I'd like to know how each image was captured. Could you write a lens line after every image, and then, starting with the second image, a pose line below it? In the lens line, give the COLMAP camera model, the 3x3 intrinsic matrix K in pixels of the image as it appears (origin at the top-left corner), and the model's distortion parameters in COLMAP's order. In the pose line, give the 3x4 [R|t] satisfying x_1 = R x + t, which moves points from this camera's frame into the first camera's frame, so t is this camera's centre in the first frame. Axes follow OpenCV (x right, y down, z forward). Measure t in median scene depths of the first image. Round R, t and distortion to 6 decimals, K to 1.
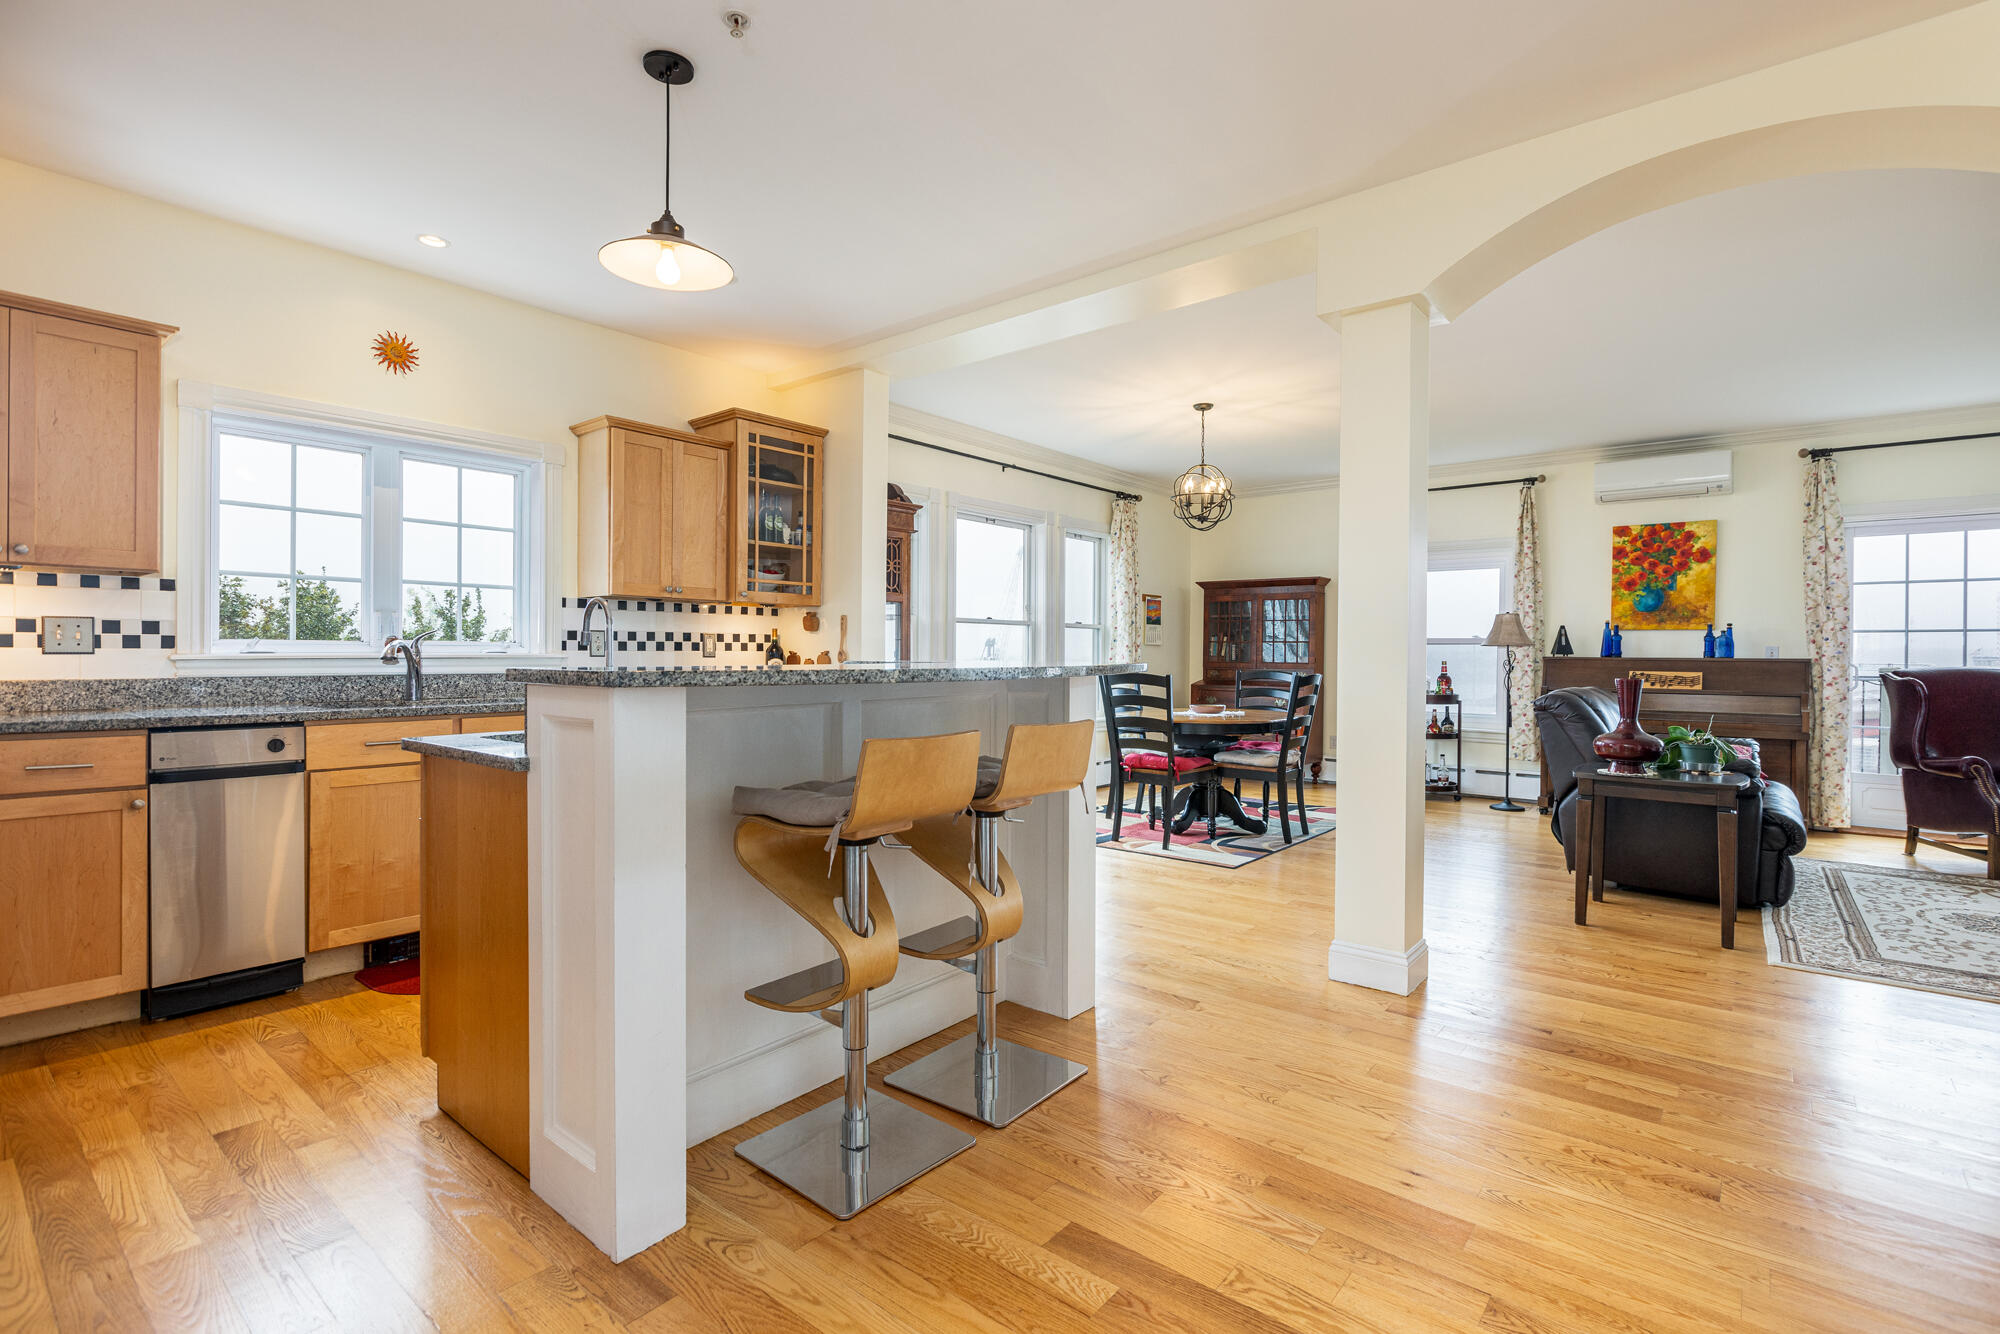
lens RADIAL K [[920.8, 0, 1008.0], [0, 920.8, 661.2], [0, 0, 1]] dist [-0.001330, 0.000609]
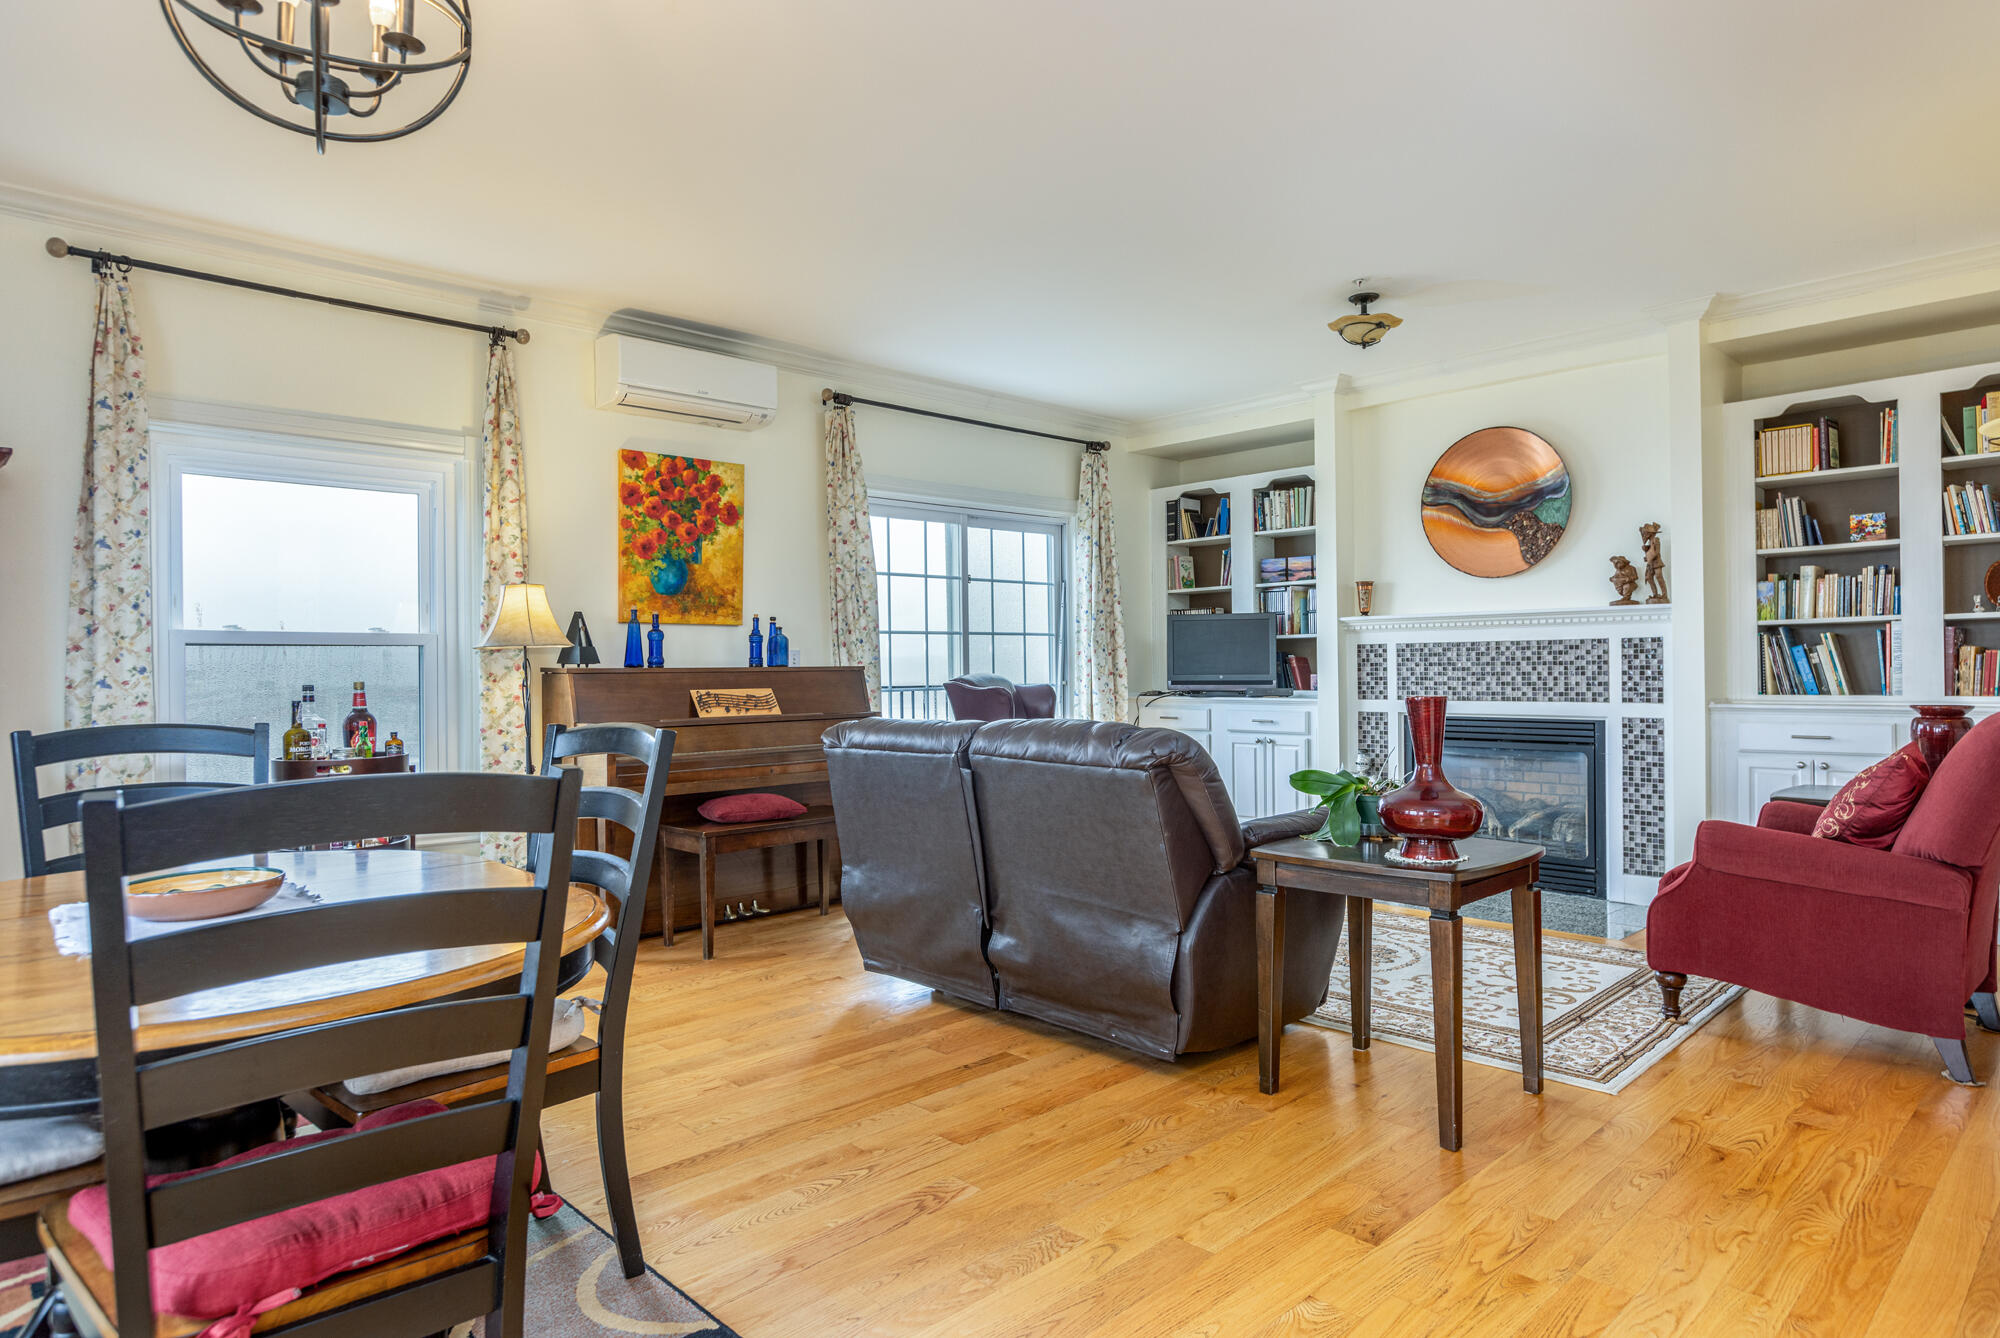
lens RADIAL K [[1132.6, 0, 997.7], [0, 1132.6, 664.8], [0, 0, 1]] dist [-0.003376, -0.004306]
pose [[0.124585, -0.006703, 0.992186, -0.042749], [0.019709, 0.999797, 0.004280, -0.005053], [-0.992013, 0.019022, 0.124692, 0.700036]]
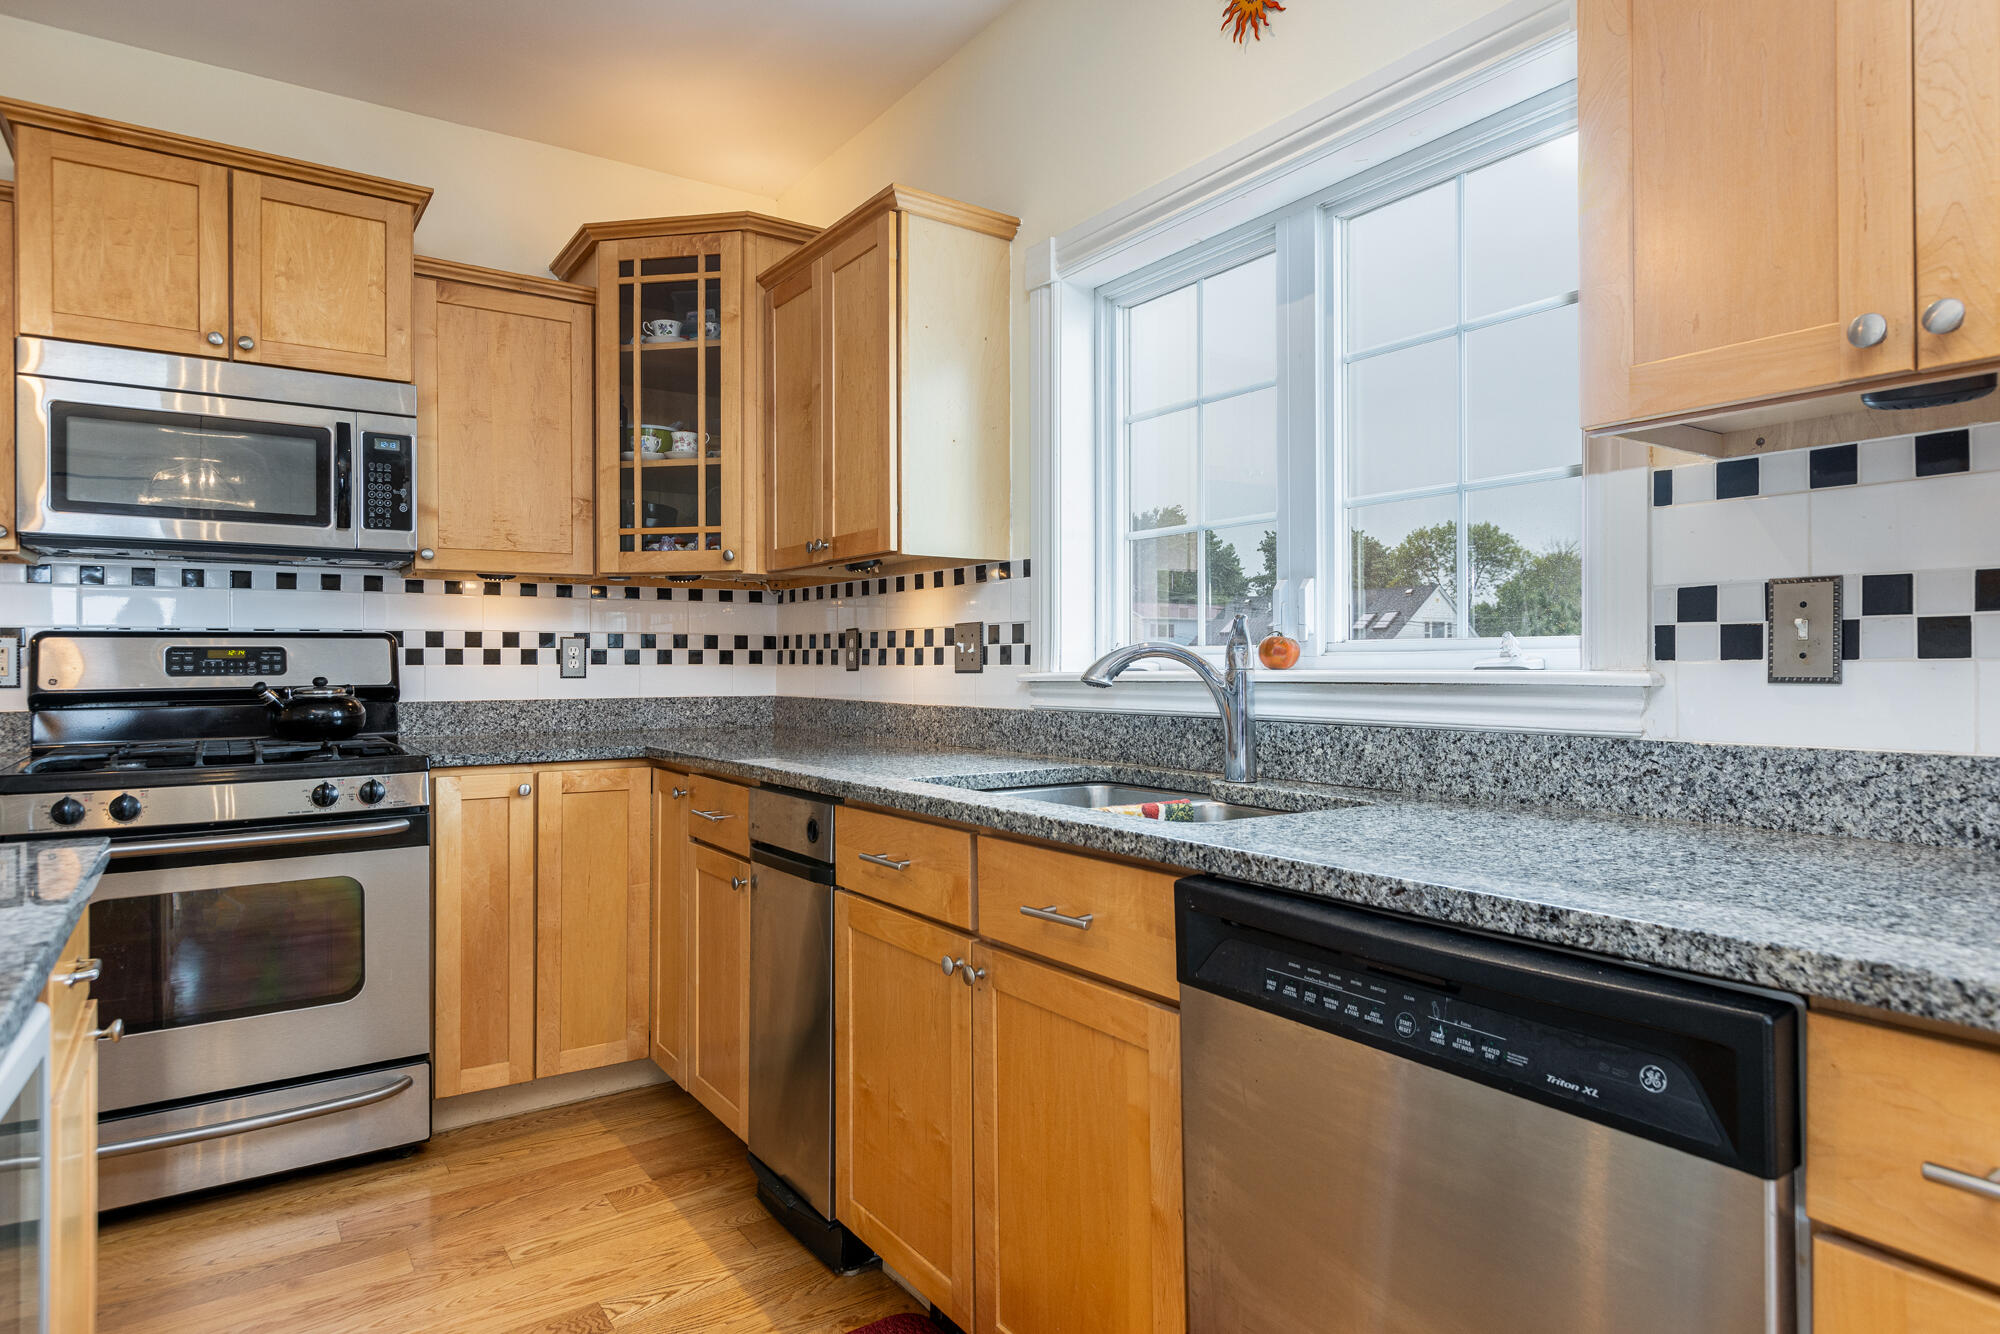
lens RADIAL K [[1126.2, 0, 984.9], [0, 1126.2, 655.0], [0, 0, 1]] dist [0.012395, -0.008695]
pose [[-0.286187, -0.012487, -0.958092, -0.063771], [-0.005974, 0.999919, -0.011247, -0.005460], [0.958155, 0.002505, -0.286238, 0.593728]]
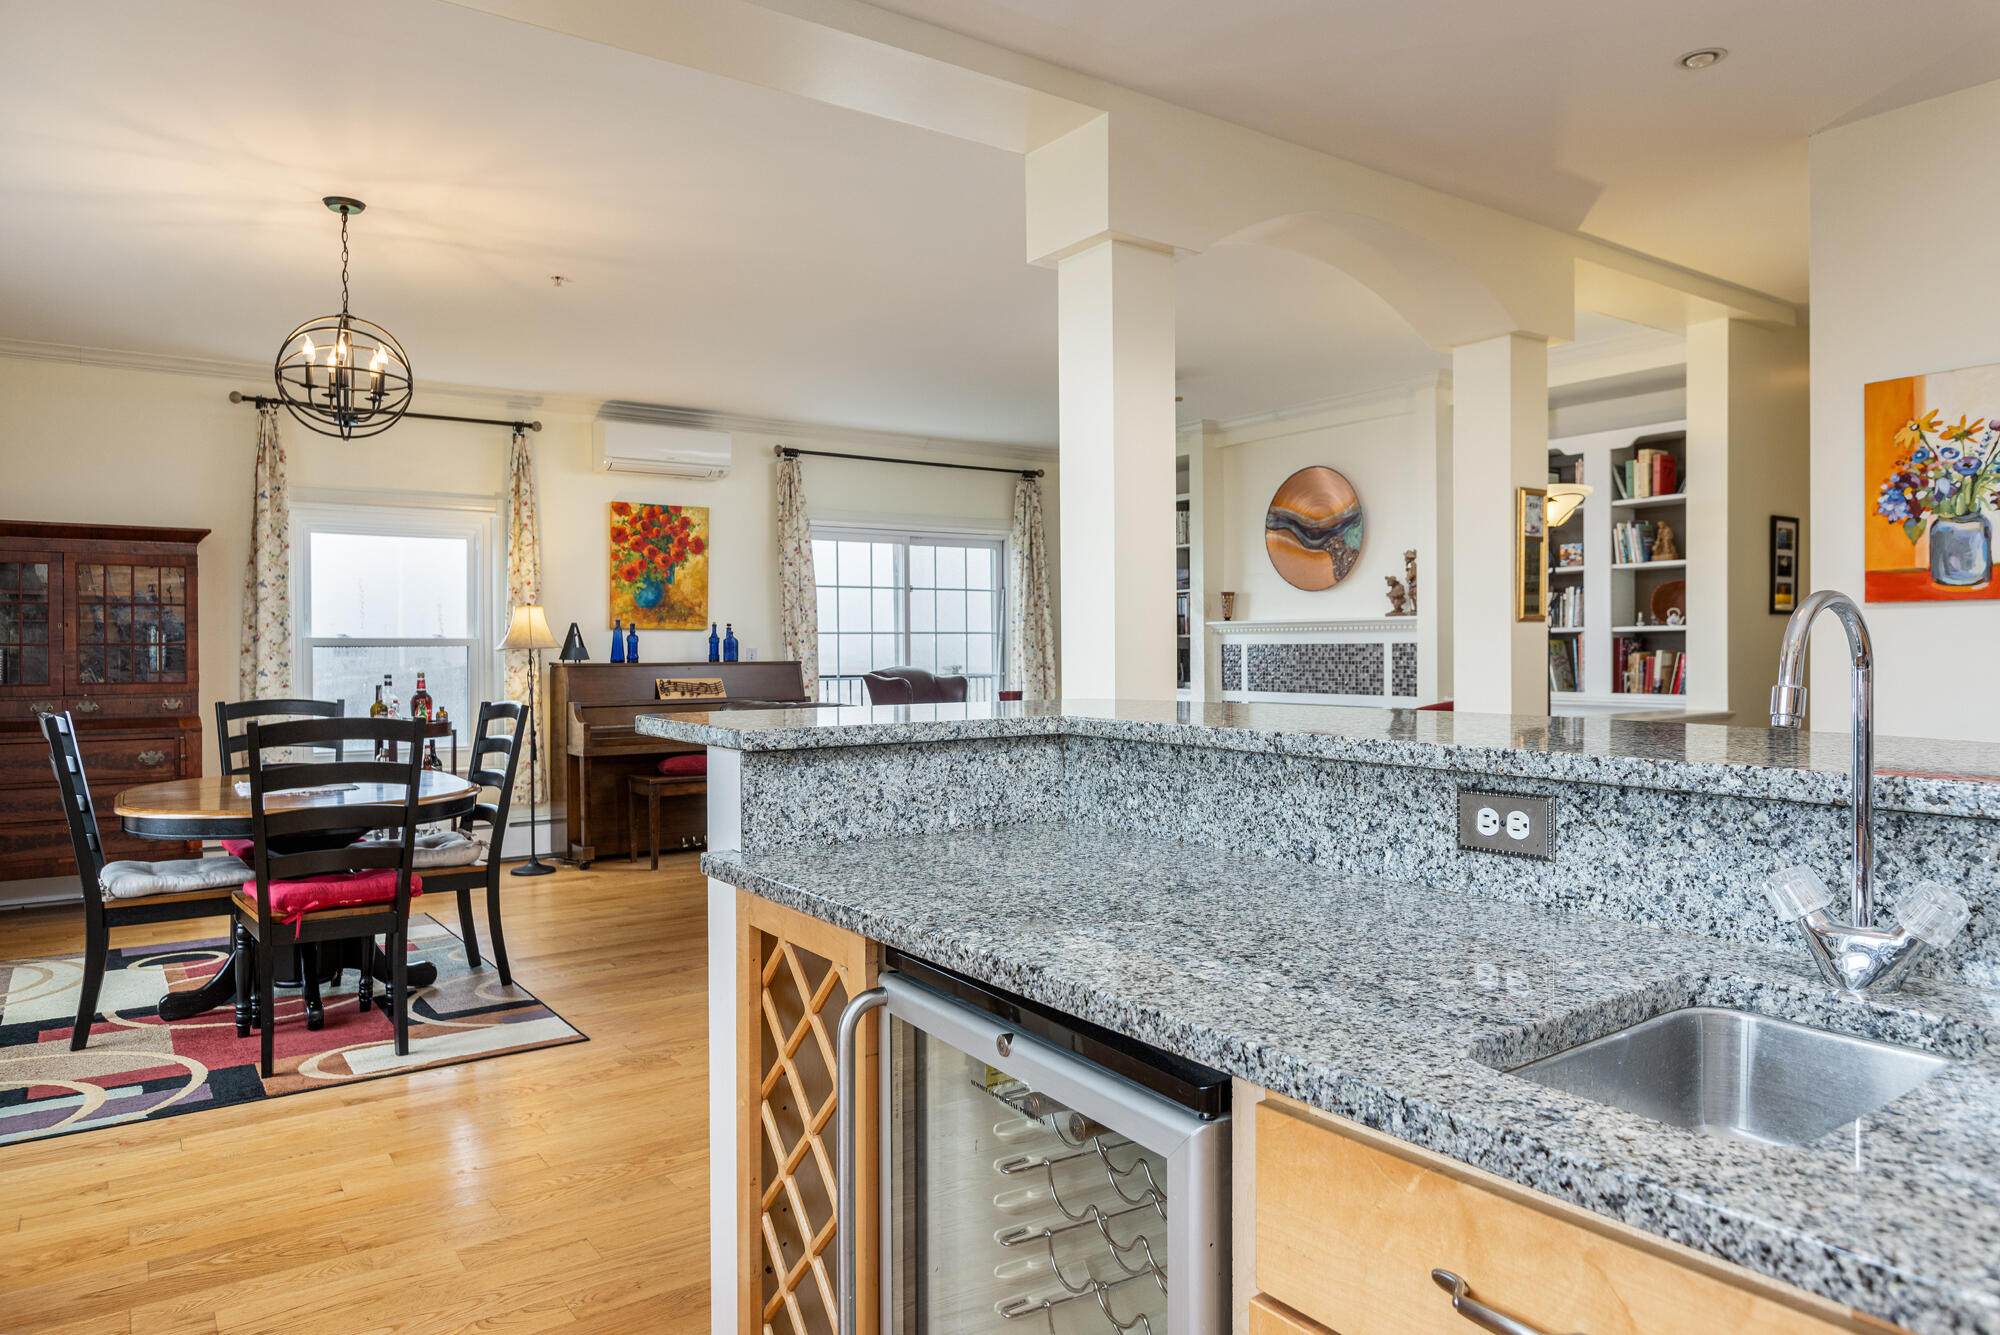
lens RADIAL K [[1250.6, 0, 1003.6], [0, 1250.6, 653.6], [0, 0, 1]] dist [-0.001347, -0.000396]
pose [[0.263923, -0.011966, 0.964469, -0.331079], [0.014787, 0.999856, 0.008359, -0.017025], [-0.964430, 0.012056, 0.264062, 0.394403]]
